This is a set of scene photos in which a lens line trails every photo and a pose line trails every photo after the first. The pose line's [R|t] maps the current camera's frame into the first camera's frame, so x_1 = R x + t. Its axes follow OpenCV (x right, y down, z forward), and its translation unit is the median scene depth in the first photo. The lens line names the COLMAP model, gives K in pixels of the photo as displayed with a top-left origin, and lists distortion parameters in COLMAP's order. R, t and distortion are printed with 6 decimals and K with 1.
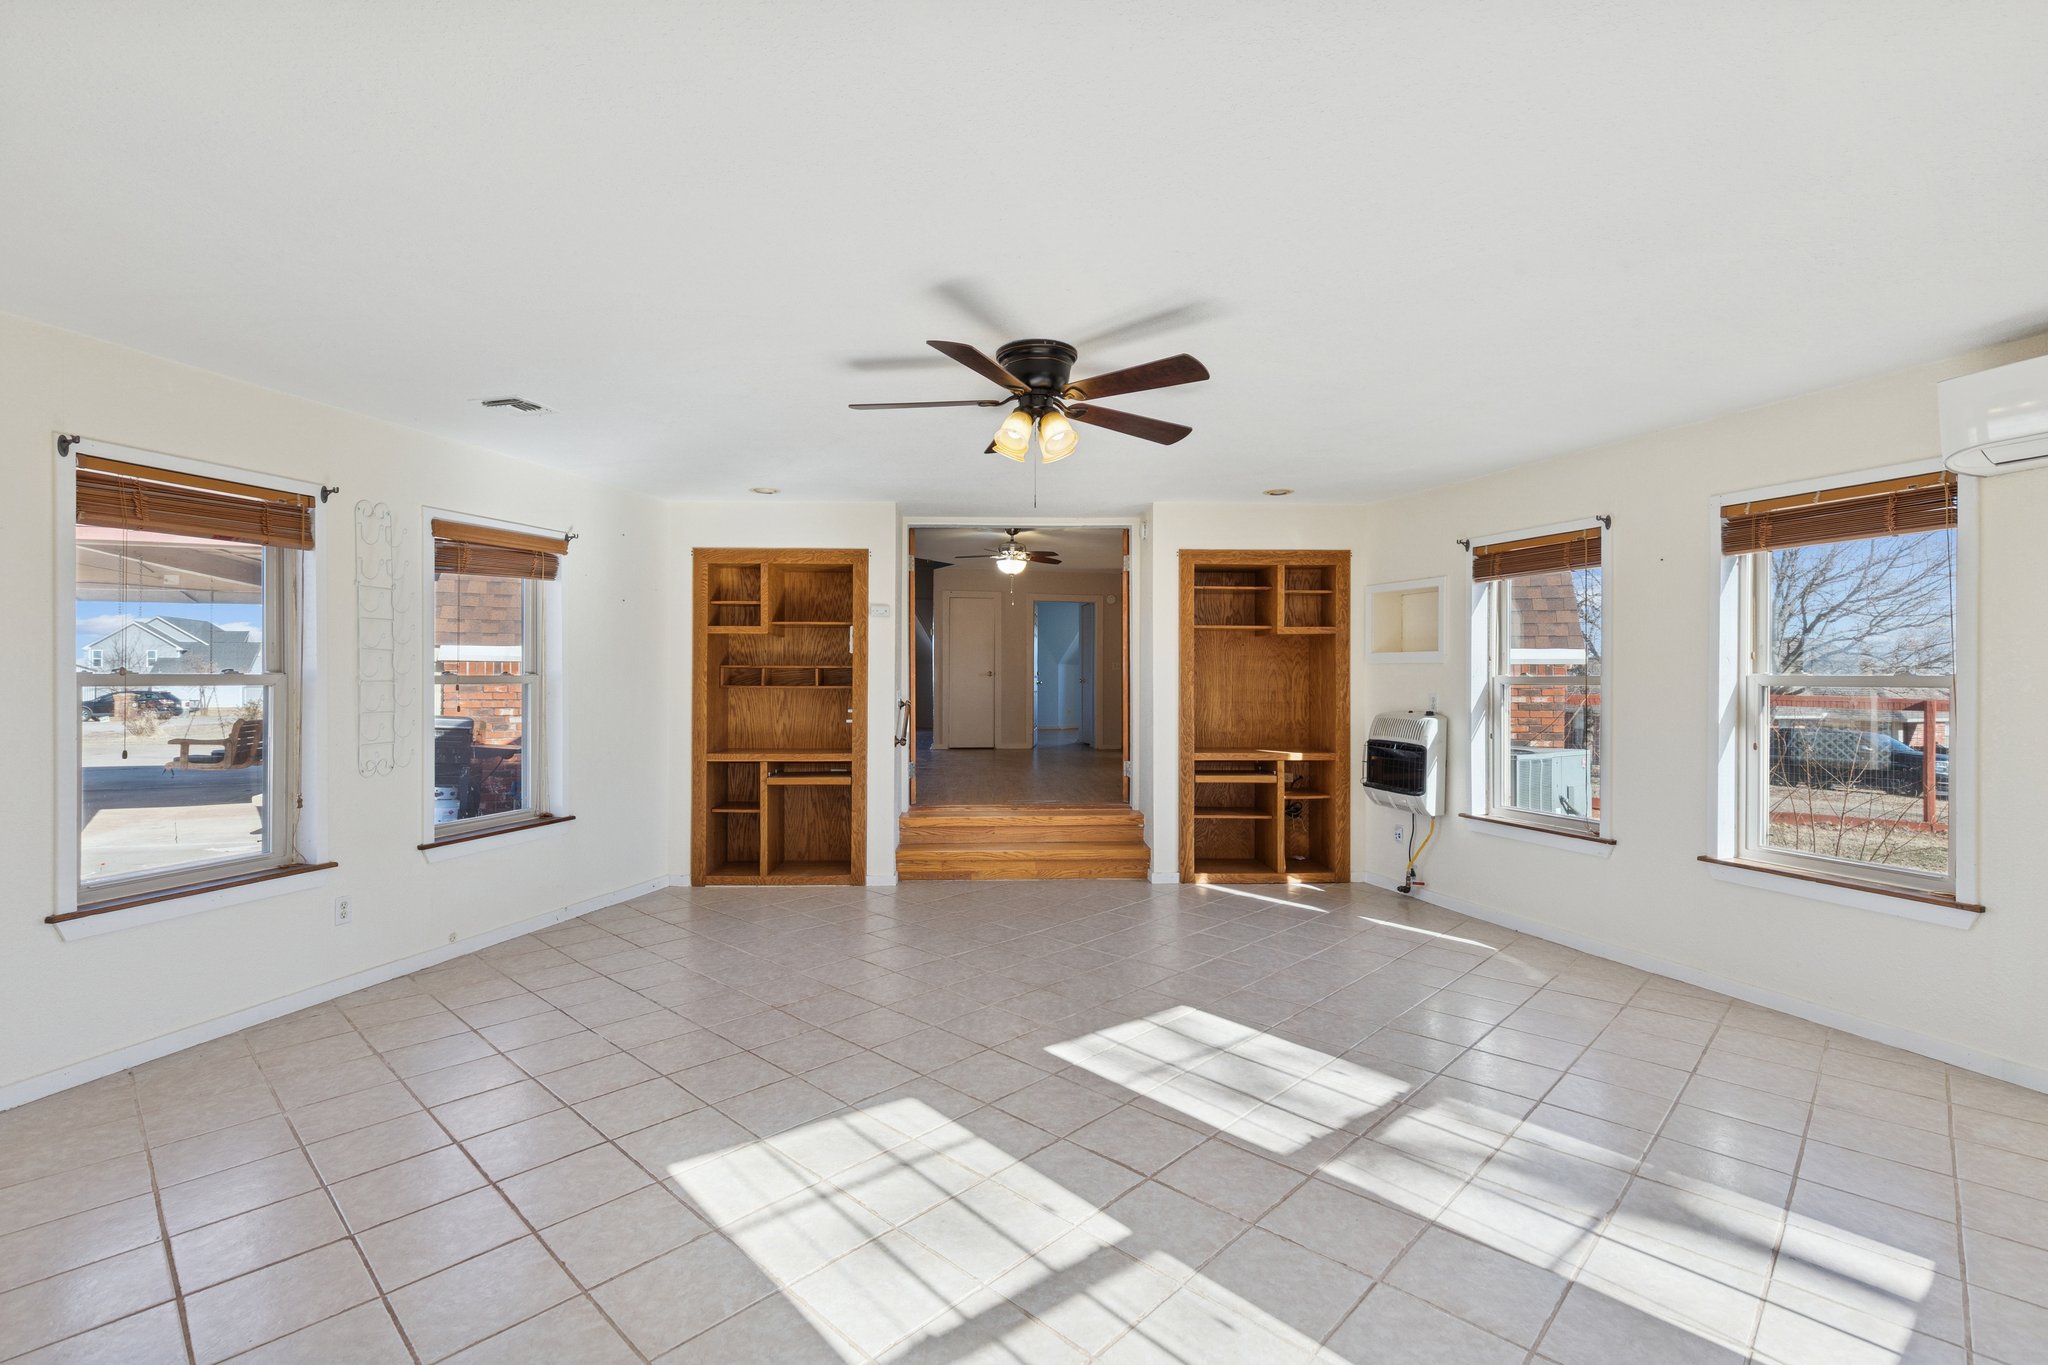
lens RADIAL K [[925.8, 0, 1025.6], [0, 925.8, 675.5], [0, 0, 1]] dist [0.005706, 0.000023]
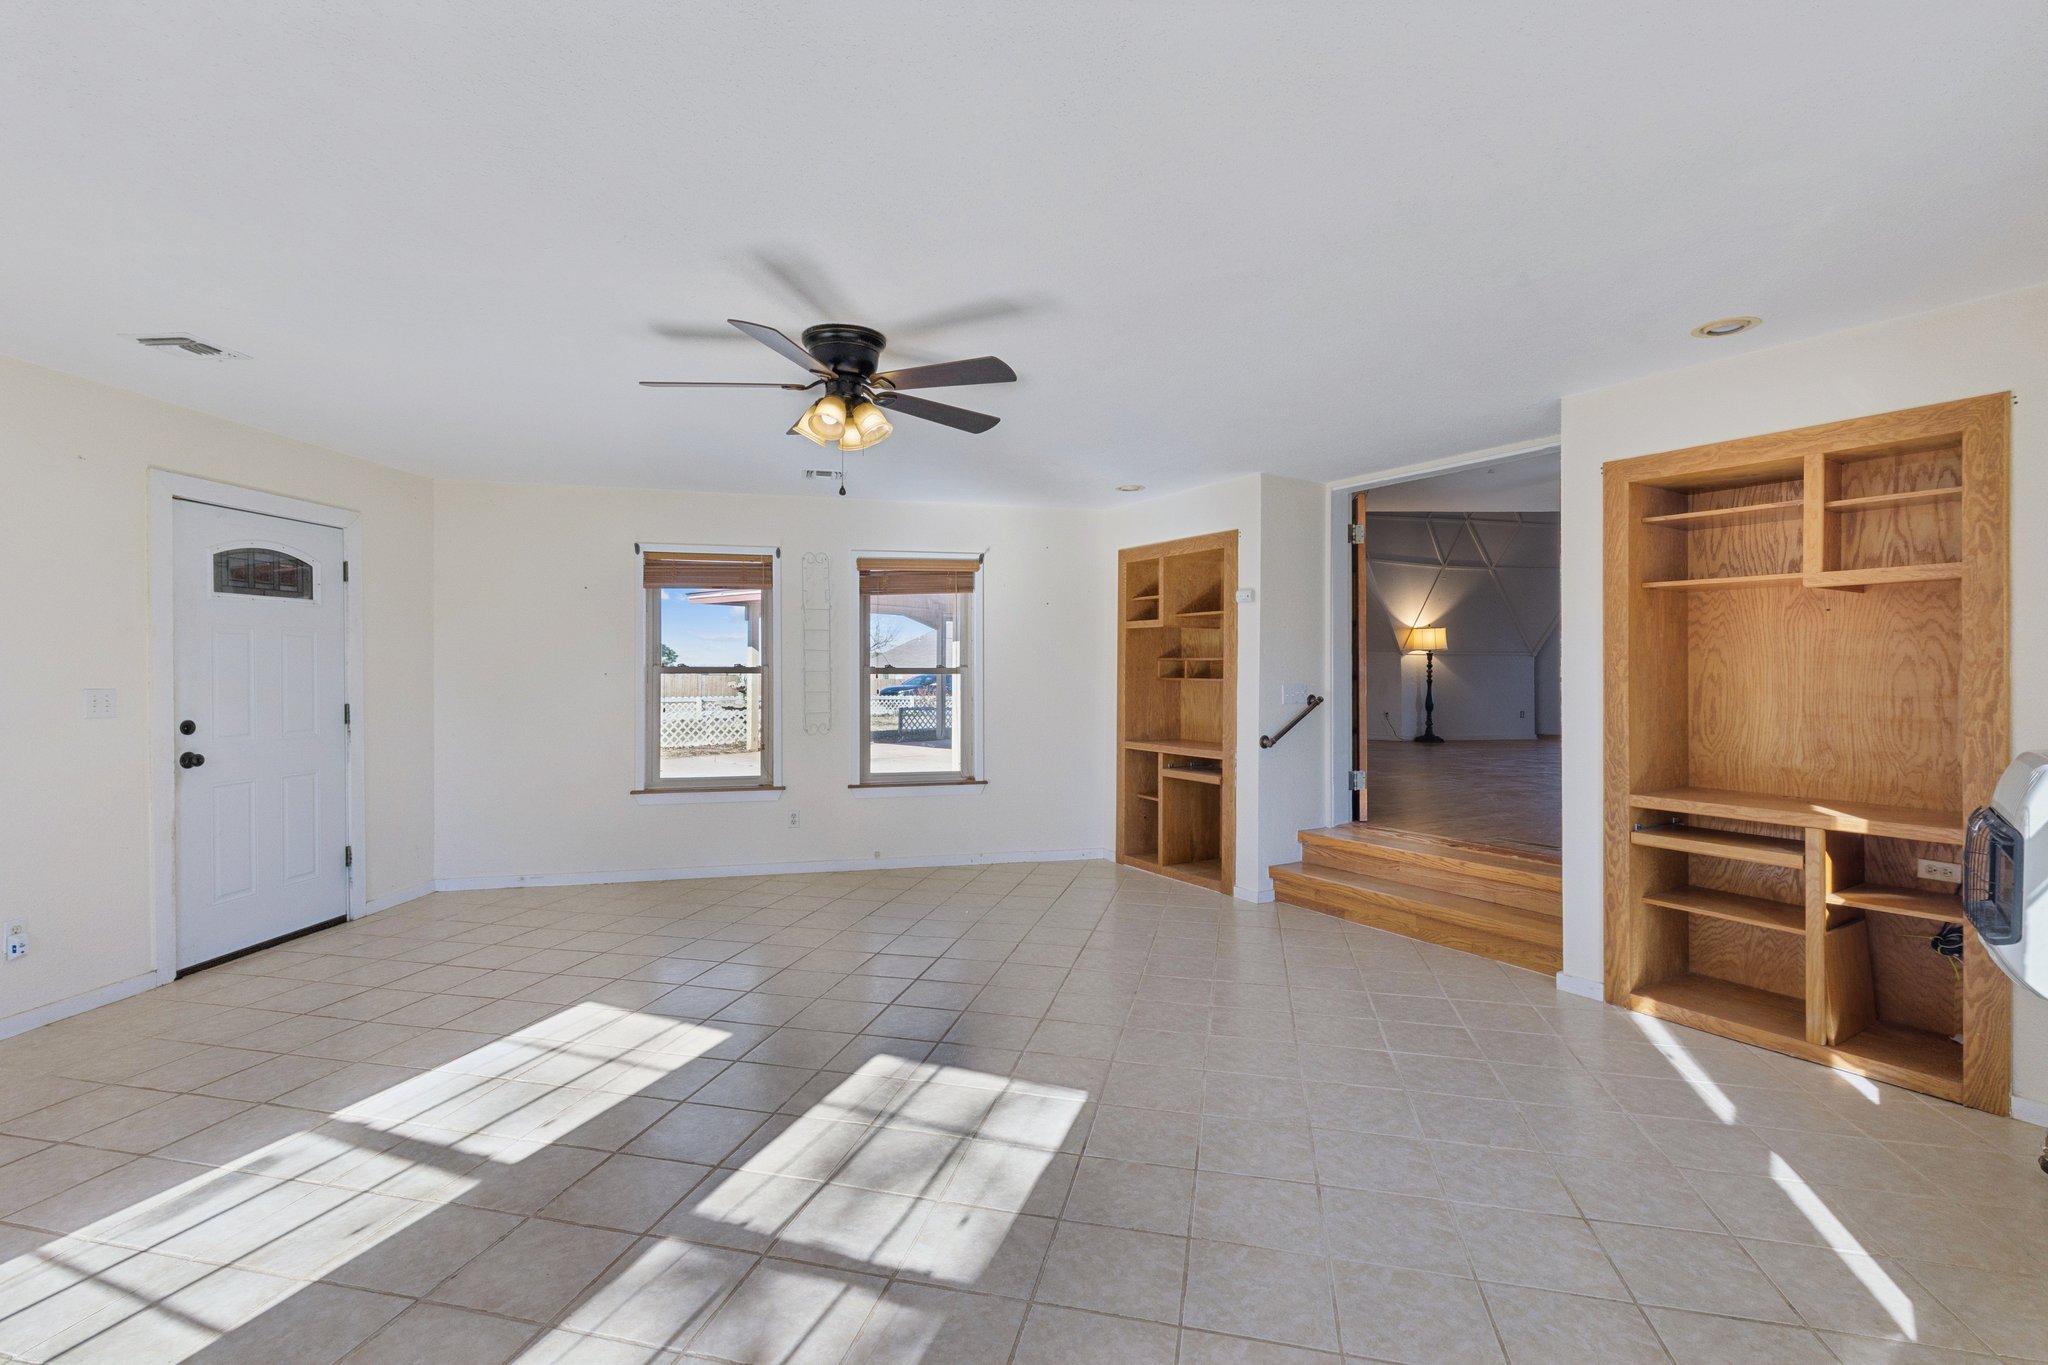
lens RADIAL K [[925.8, 0, 1025.6], [0, 925.8, 675.5], [0, 0, 1]] dist [0.005706, 0.000023]
pose [[0.507837, 0.004793, -0.861440, 0.517003], [-0.000235, 0.999985, 0.005425, 0.002692], [0.861453, -0.002553, 0.507831, 0.360300]]
